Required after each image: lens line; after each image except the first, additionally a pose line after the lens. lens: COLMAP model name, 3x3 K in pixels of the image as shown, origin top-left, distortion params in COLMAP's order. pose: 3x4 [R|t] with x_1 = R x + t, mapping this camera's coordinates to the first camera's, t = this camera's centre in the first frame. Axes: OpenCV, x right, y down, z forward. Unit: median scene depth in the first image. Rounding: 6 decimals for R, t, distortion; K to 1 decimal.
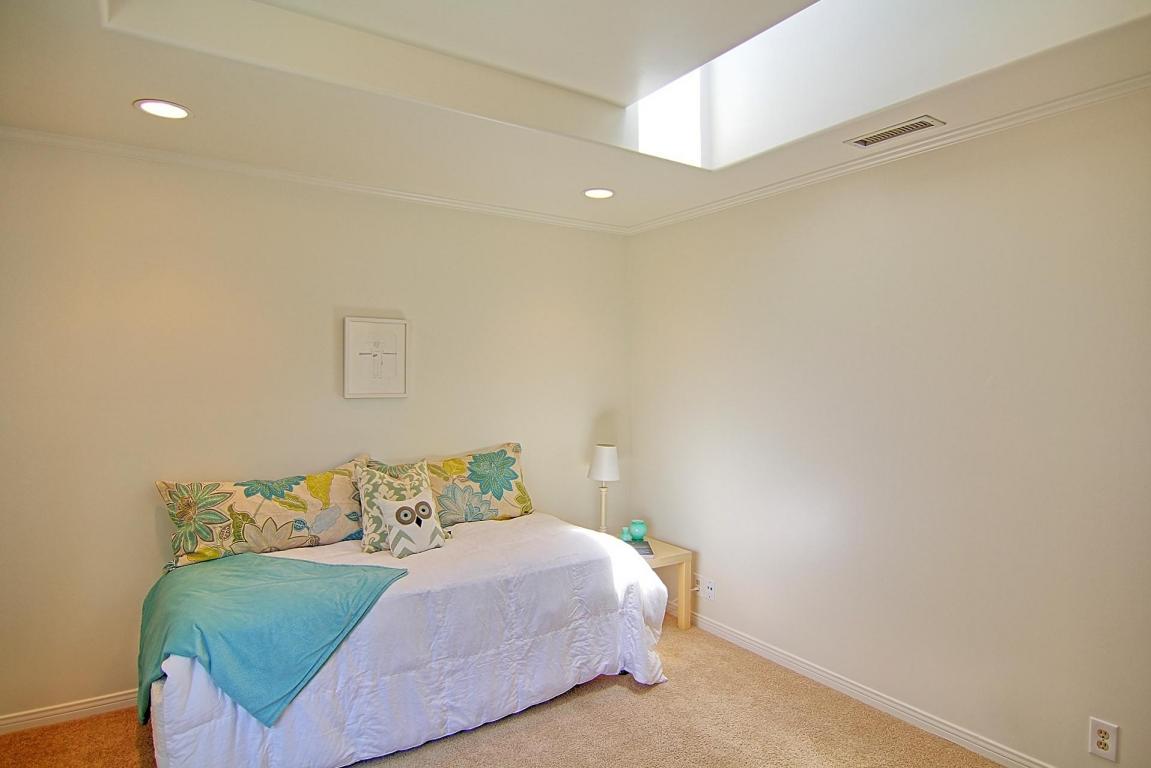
lens RADIAL K [[650.6, 0, 575.5], [0, 650.6, 384.0], [0, 0, 1]] dist [-0.005338, -0.003606]
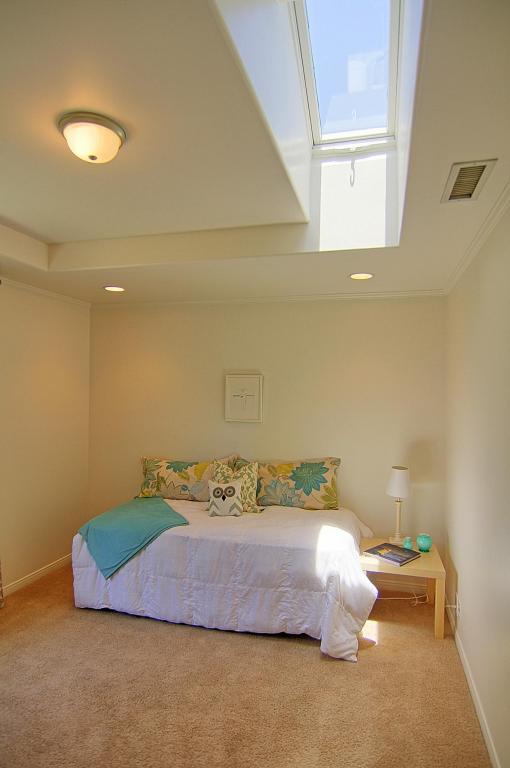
lens RADIAL K [[451.5, 0, 255.0], [0, 451.5, 384.0], [0, 0, 1]] dist [-0.004971, -0.008818]
pose [[0.659153, -0.008627, -0.751959, 0.697596], [-0.017183, 0.999500, -0.026529, -0.053729], [0.751812, 0.030407, 0.658676, 0.280959]]
